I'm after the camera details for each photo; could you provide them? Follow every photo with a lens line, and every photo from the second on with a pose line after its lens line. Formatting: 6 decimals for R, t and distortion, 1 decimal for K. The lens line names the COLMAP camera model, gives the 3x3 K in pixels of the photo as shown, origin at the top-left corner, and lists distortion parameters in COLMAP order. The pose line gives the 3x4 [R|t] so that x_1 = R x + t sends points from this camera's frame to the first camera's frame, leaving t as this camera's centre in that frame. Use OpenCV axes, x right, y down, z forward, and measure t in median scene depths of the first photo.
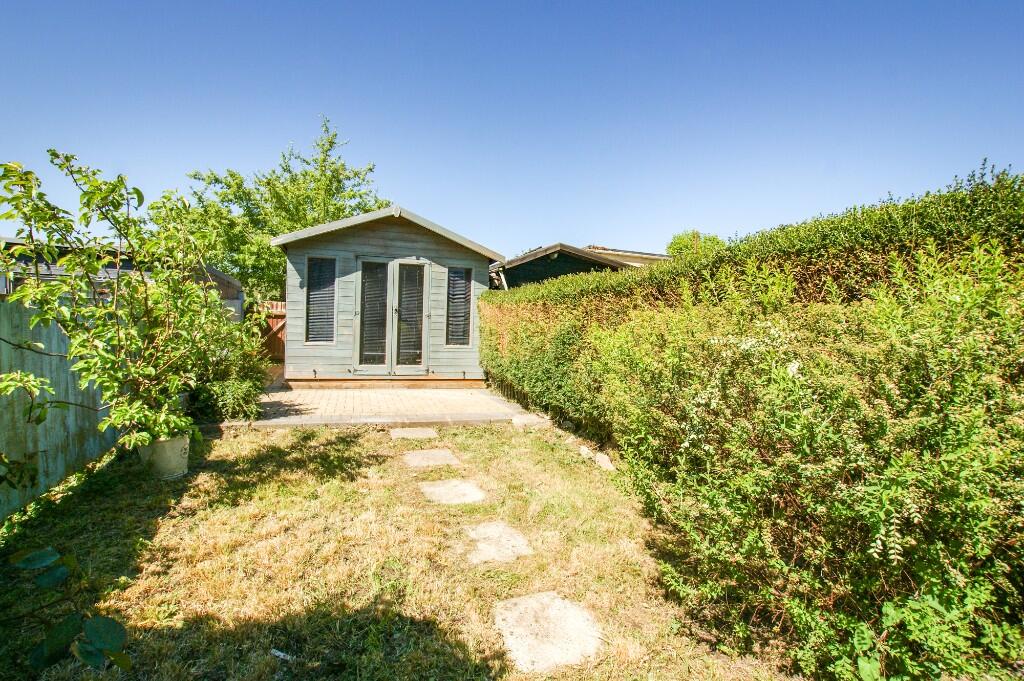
lens RADIAL K [[465.4, 0, 502.0], [0, 465.4, 353.1], [0, 0, 1]] dist [0.000200, 0.000086]
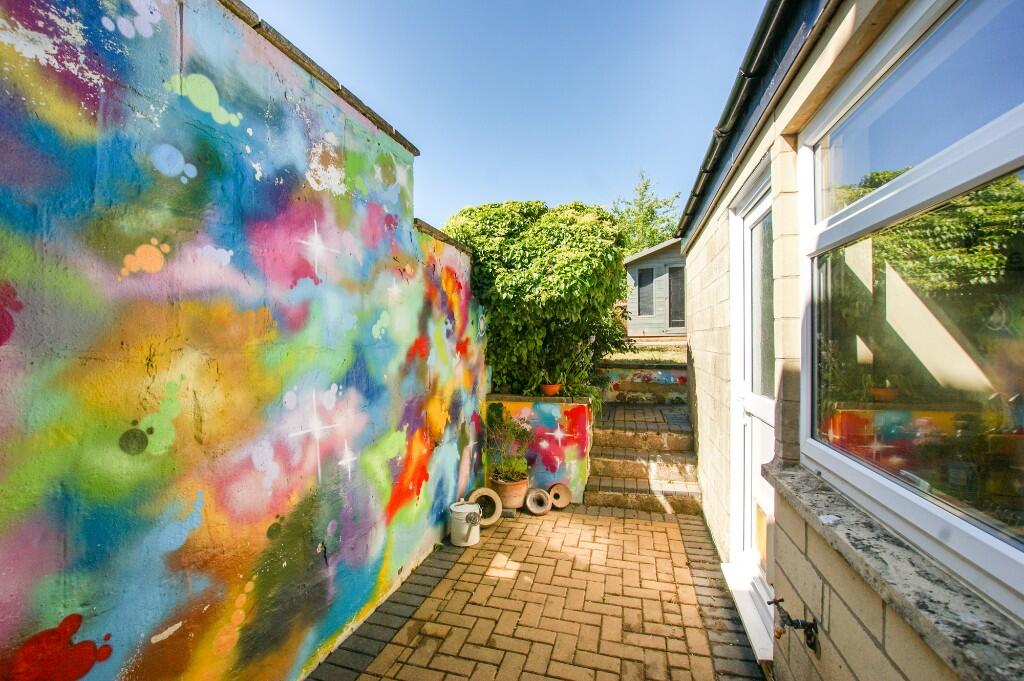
lens RADIAL K [[465.4, 0, 502.0], [0, 465.4, 353.1], [0, 0, 1]] dist [0.000200, 0.000086]
pose [[0.793637, -0.029271, -0.607687, 0.238607], [0.015851, 0.999498, -0.027441, 0.152608], [0.608185, 0.012146, 0.793702, -0.713023]]
